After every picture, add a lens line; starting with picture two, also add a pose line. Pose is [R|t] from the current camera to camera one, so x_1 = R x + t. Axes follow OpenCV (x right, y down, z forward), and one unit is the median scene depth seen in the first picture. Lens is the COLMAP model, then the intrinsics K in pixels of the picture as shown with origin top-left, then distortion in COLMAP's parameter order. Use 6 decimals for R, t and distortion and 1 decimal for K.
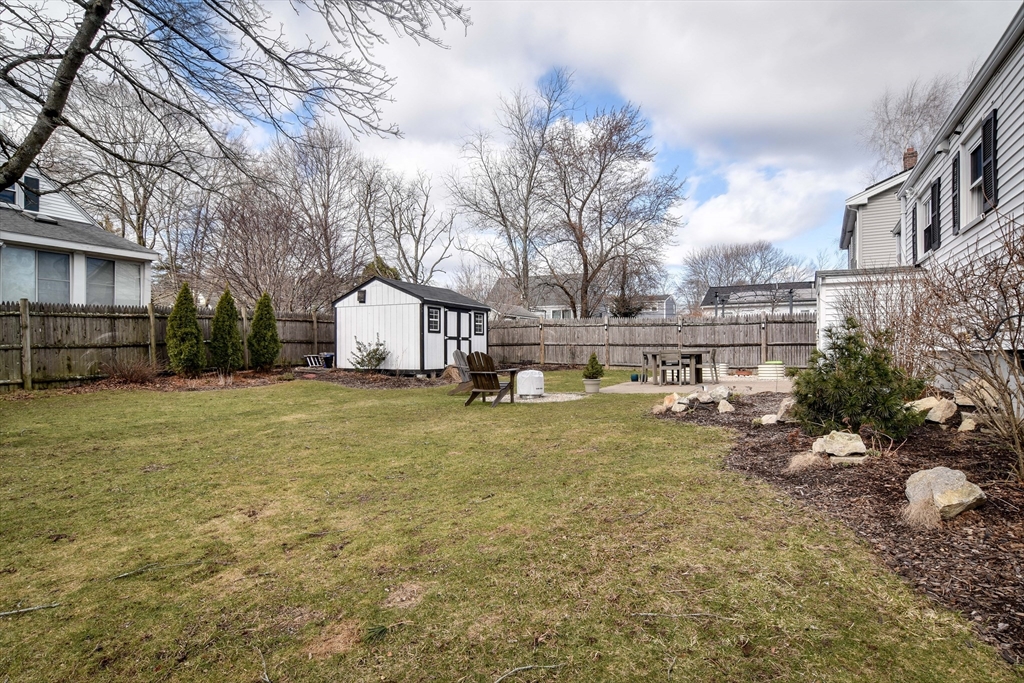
lens RADIAL K [[532.8, 0, 512.0], [0, 532.8, 341.5], [0, 0, 1]] dist [0.000118, -0.000002]
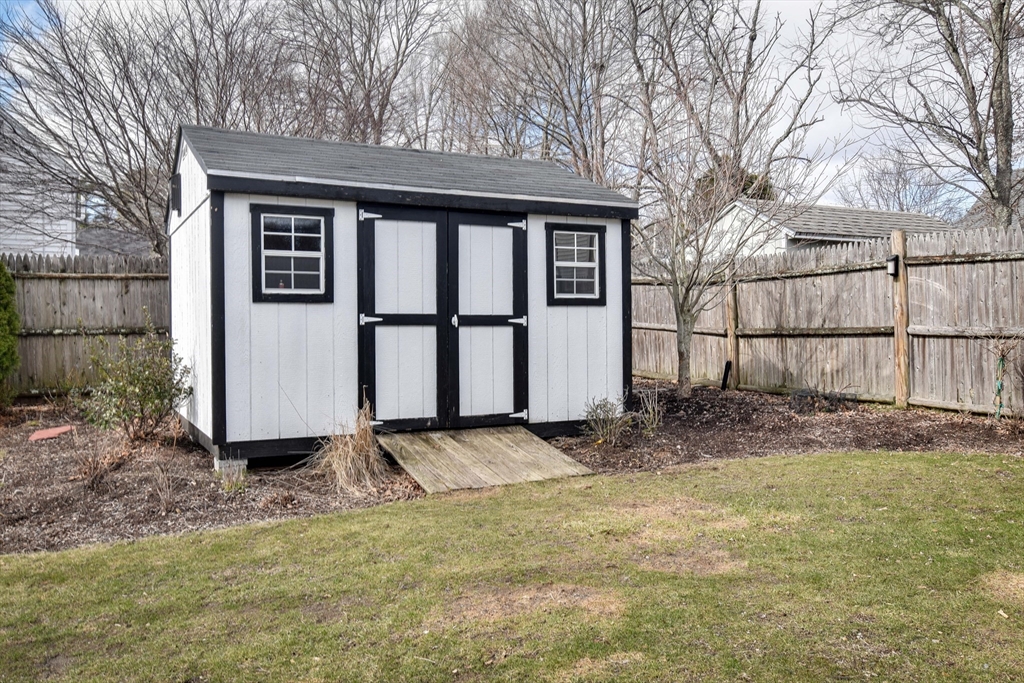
lens RADIAL K [[841.3, 0, 512.0], [0, 841.3, 341.5], [0, 0, 1]] dist [0.004359, 0.004676]
pose [[0.815329, -0.000567, -0.578997, 0.168487], [0.016468, 0.999618, 0.022212, -0.003731], [0.578763, -0.027645, 0.815027, 0.640319]]
